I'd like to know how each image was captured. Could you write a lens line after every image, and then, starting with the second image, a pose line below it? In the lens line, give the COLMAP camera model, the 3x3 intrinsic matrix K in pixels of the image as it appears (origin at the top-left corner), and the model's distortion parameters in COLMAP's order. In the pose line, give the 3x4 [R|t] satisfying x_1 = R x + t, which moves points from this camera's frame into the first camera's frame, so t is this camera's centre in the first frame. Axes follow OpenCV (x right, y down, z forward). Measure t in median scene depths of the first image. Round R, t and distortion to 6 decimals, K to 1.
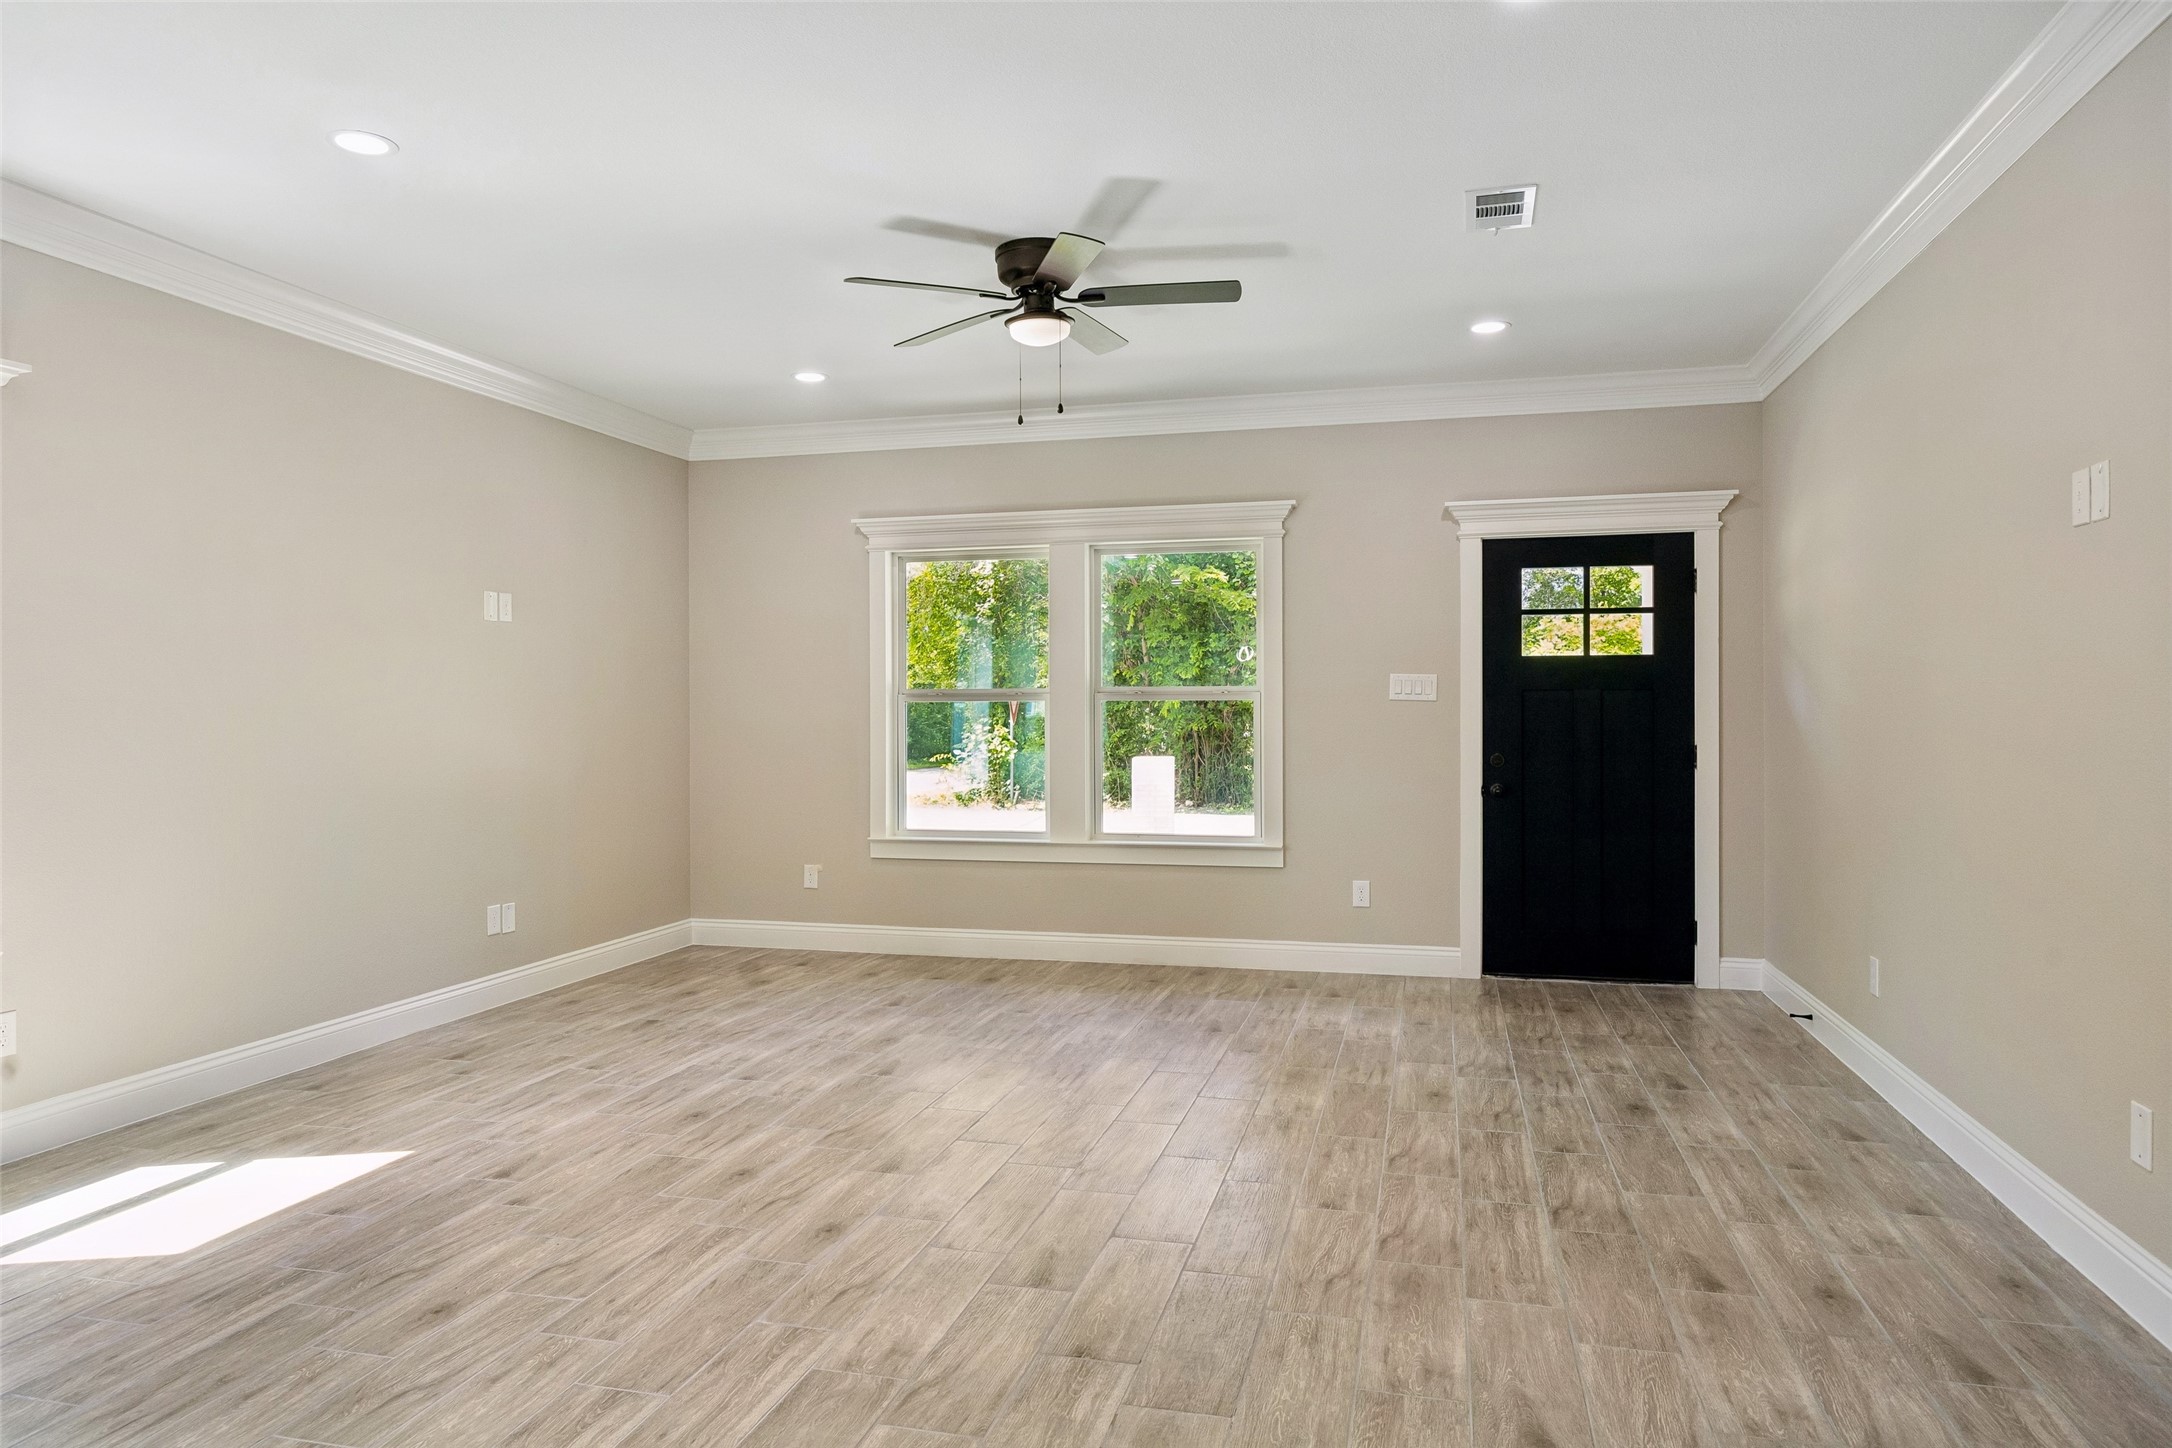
lens RADIAL K [[1356.2, 0, 1082.2], [0, 1356.2, 718.0], [0, 0, 1]] dist [-0.012922, 0.003783]
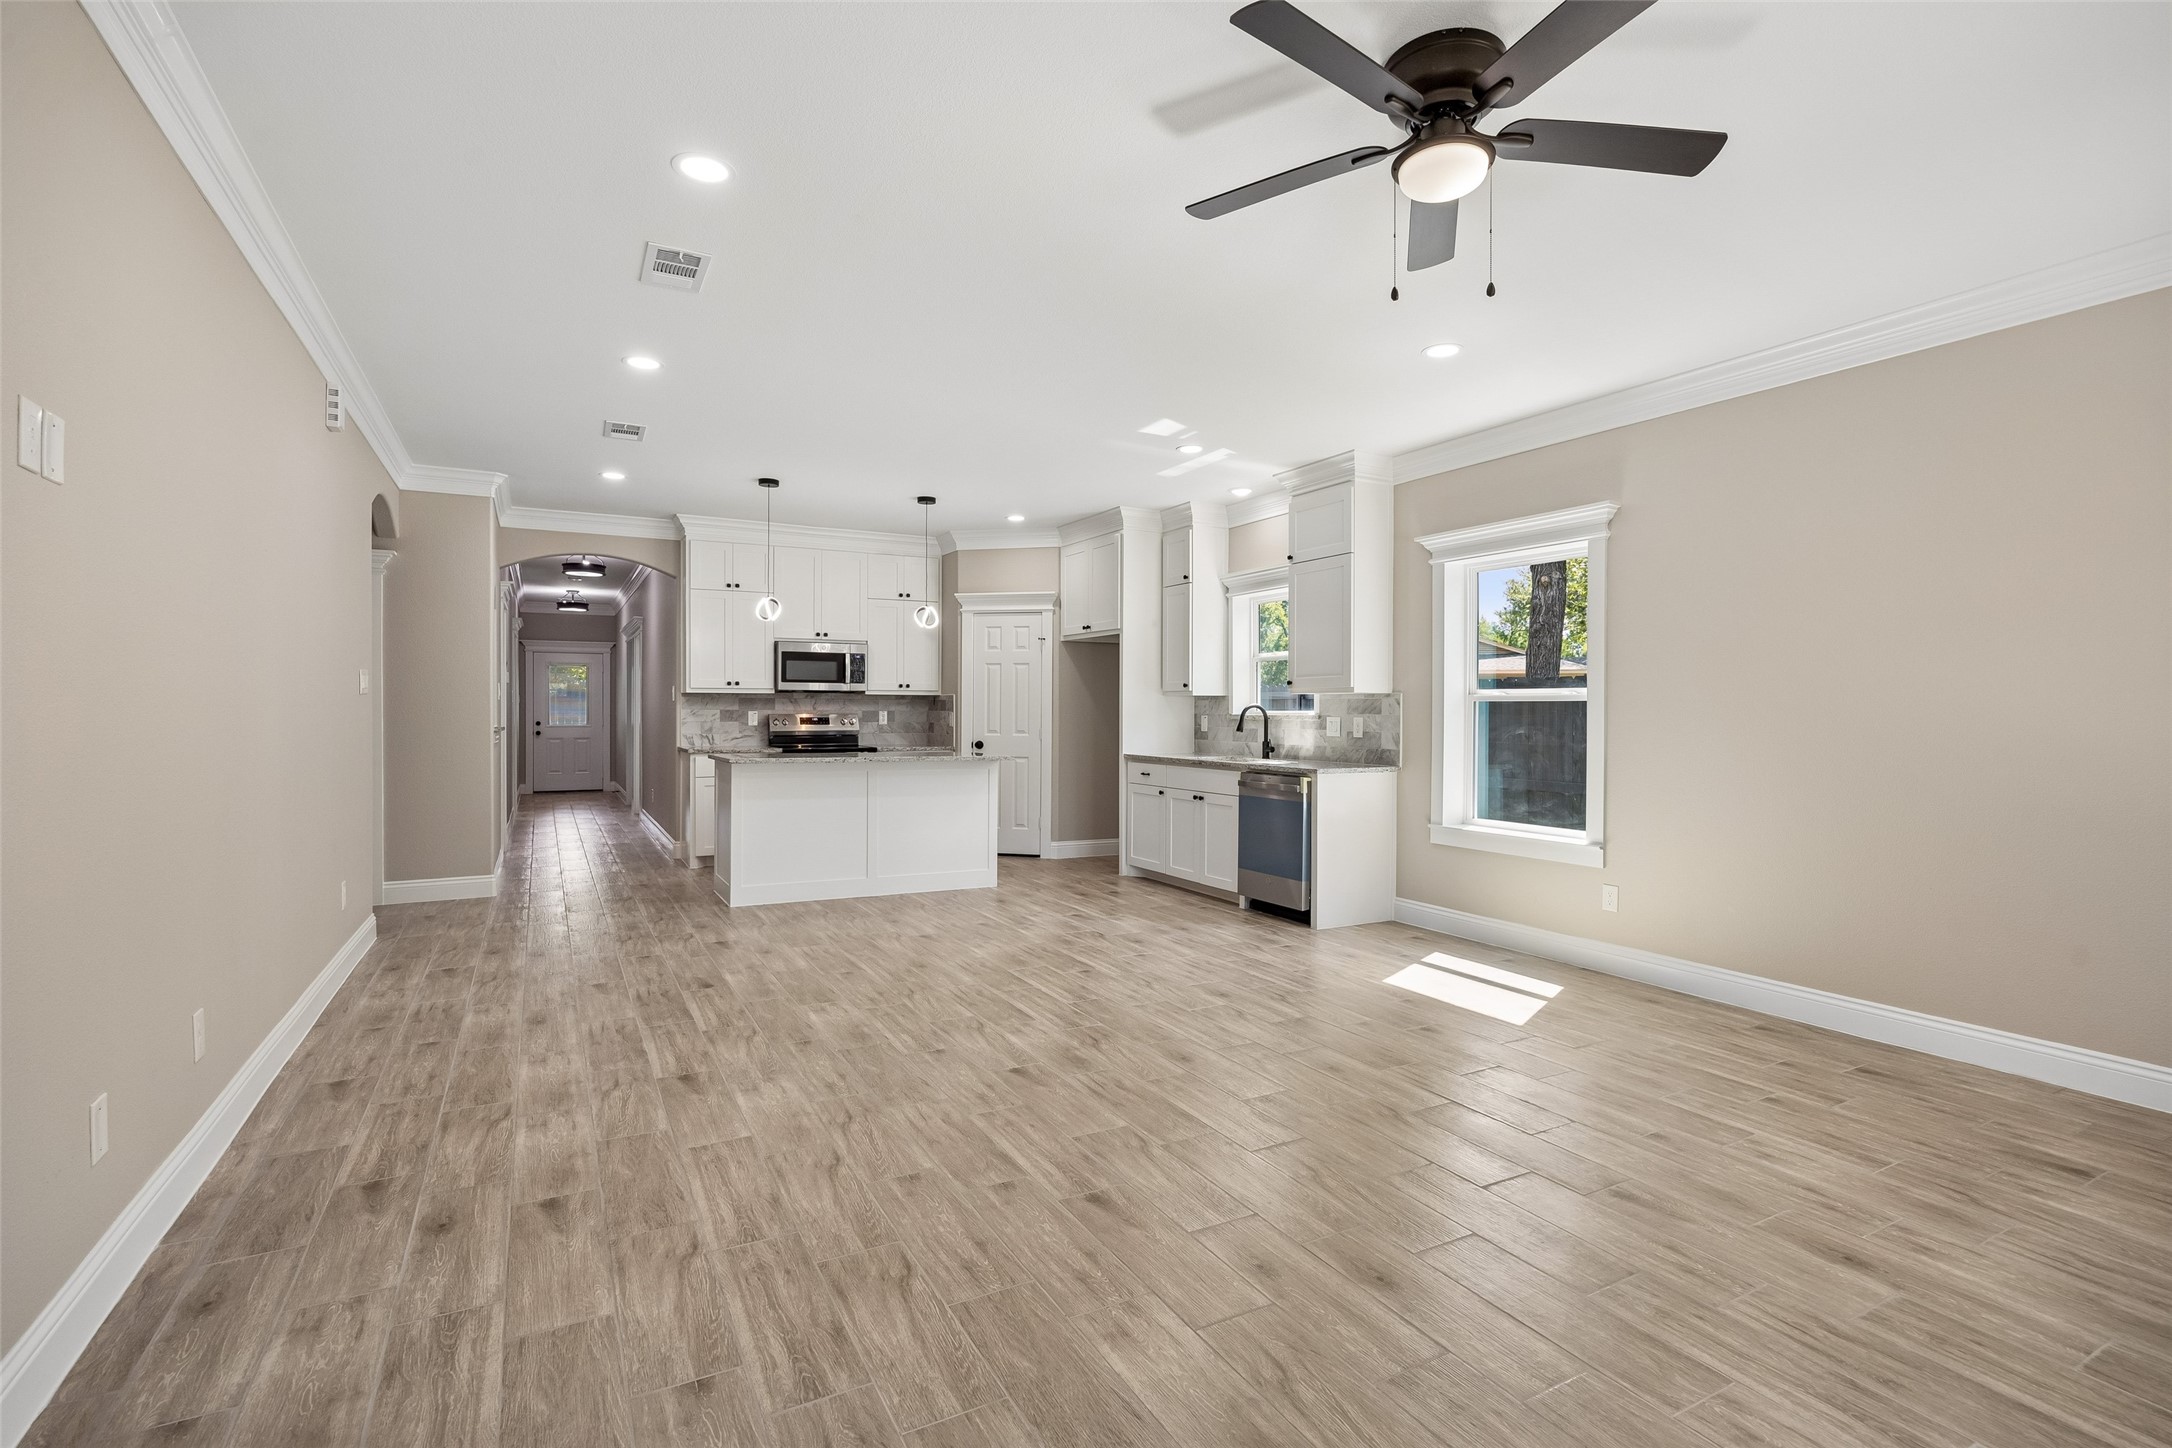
lens RADIAL K [[1027.1, 0, 1100.0], [0, 1027.1, 710.9], [0, 0, 1]] dist [-0.013686, 0.003037]
pose [[-0.725558, 0.002689, -0.688156, 0.481201], [-0.006679, 0.999918, 0.010949, -0.009313], [0.688128, 0.012540, -0.725481, 1.293950]]
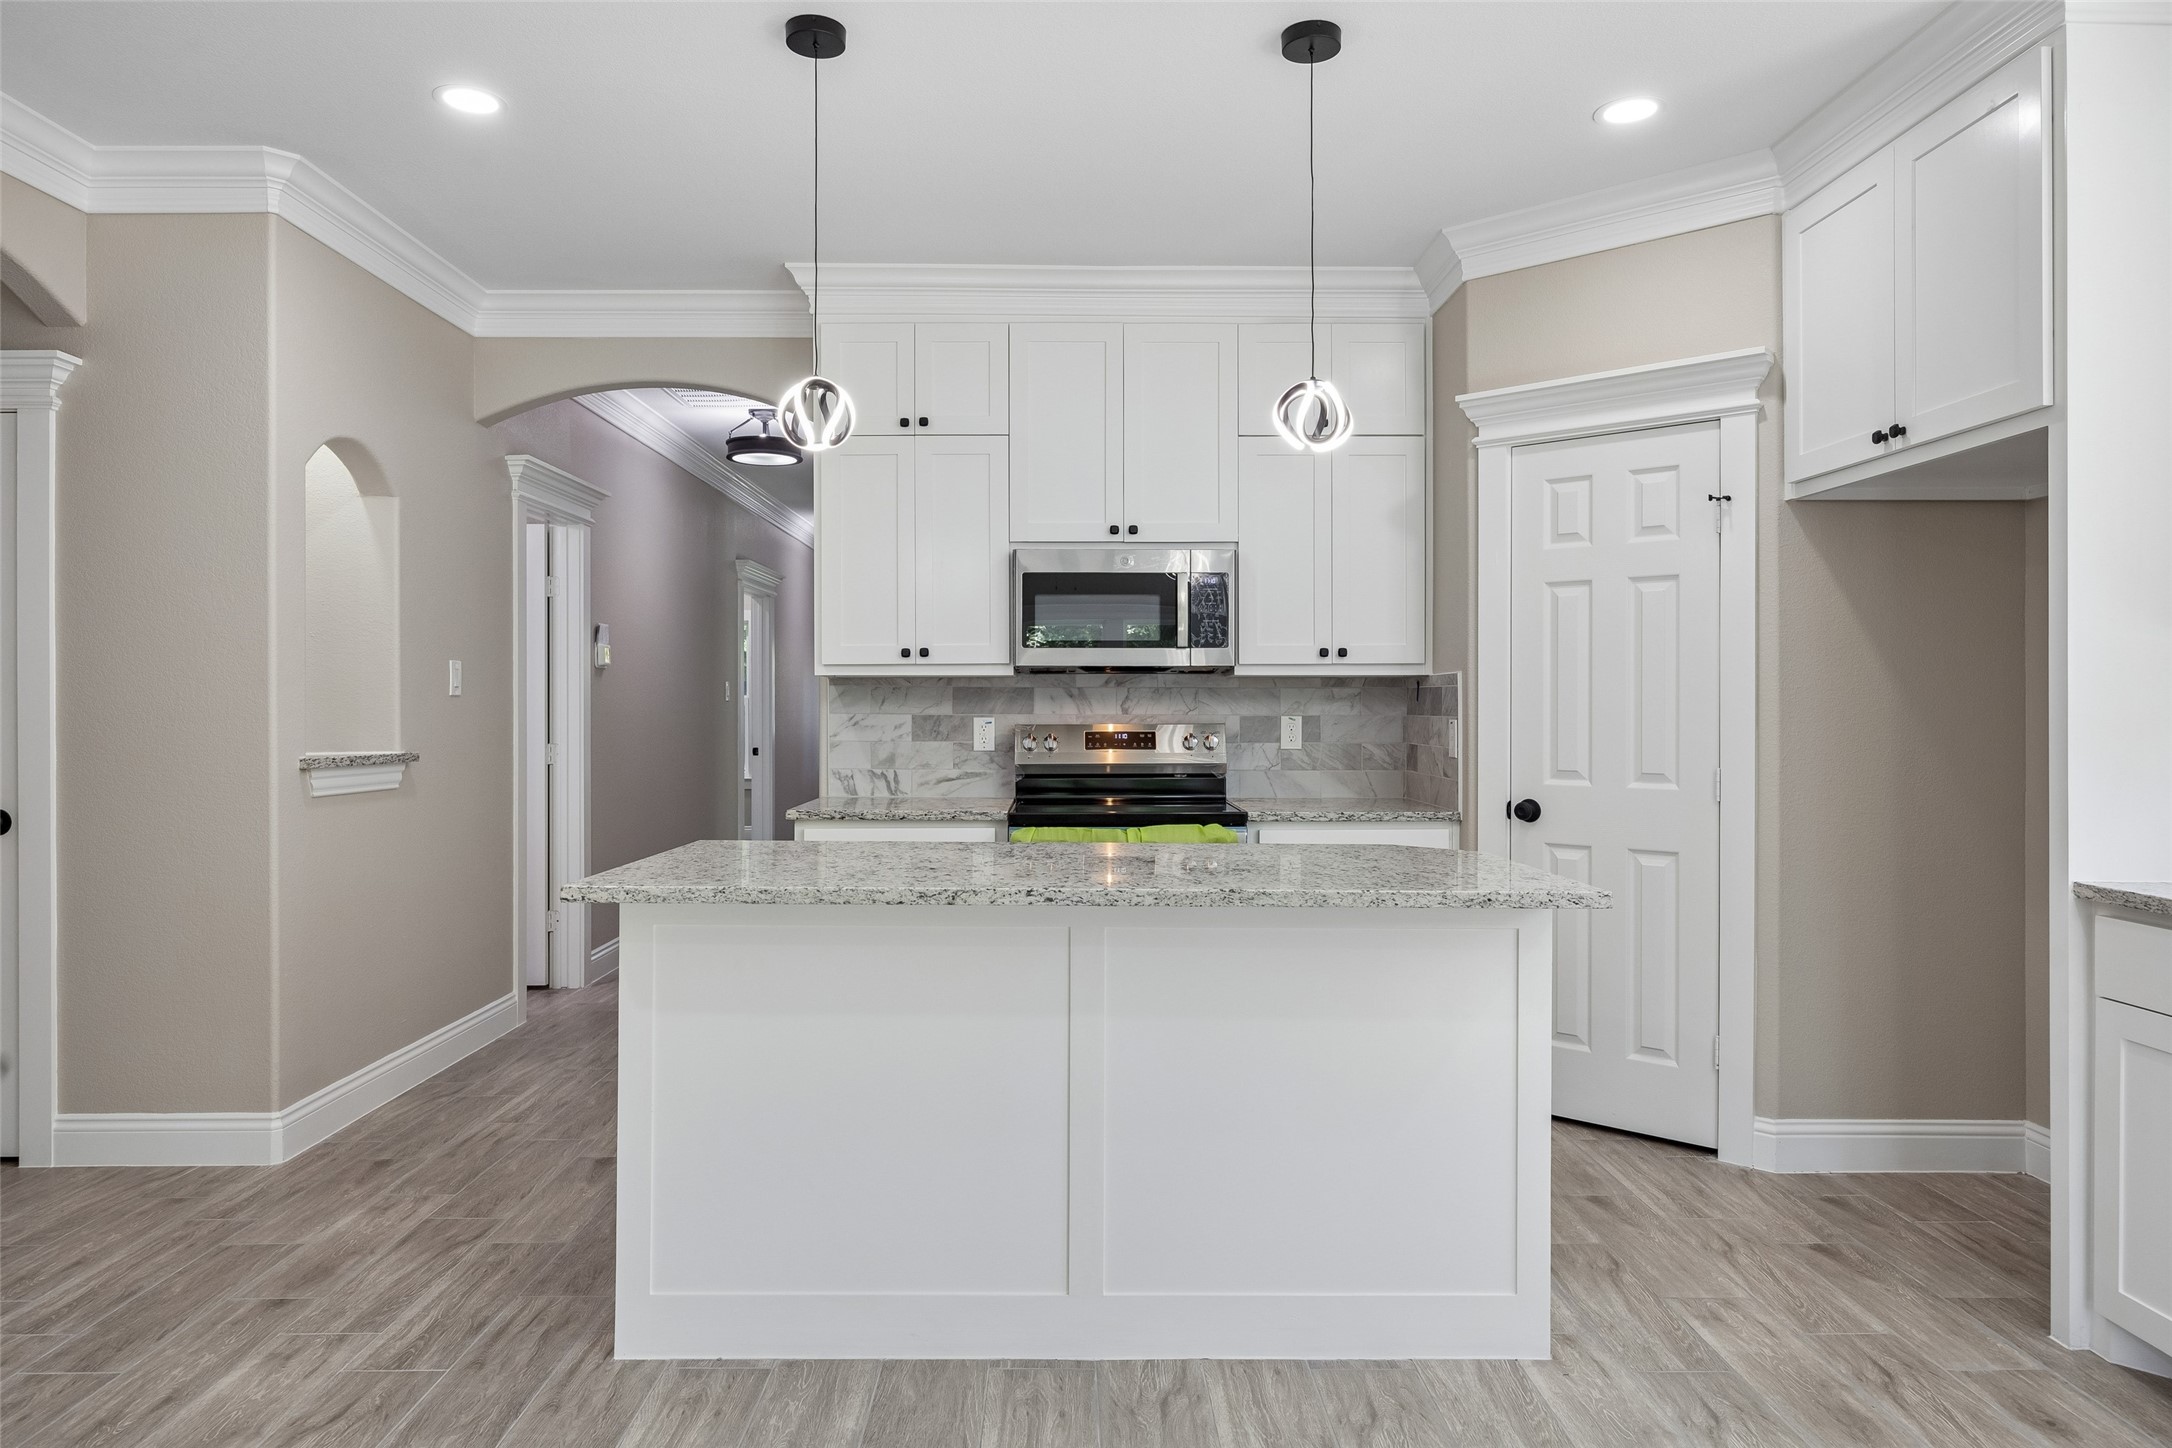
lens RADIAL K [[1344.8, 0, 1082.9], [0, 1344.8, 706.8], [0, 0, 1]] dist [-0.000575, -0.001071]
pose [[-0.964893, 0.005020, -0.262595, -0.170119], [0.002834, 0.999958, 0.008706, -0.001412], [0.262628, 0.007656, -0.964867, 0.515172]]
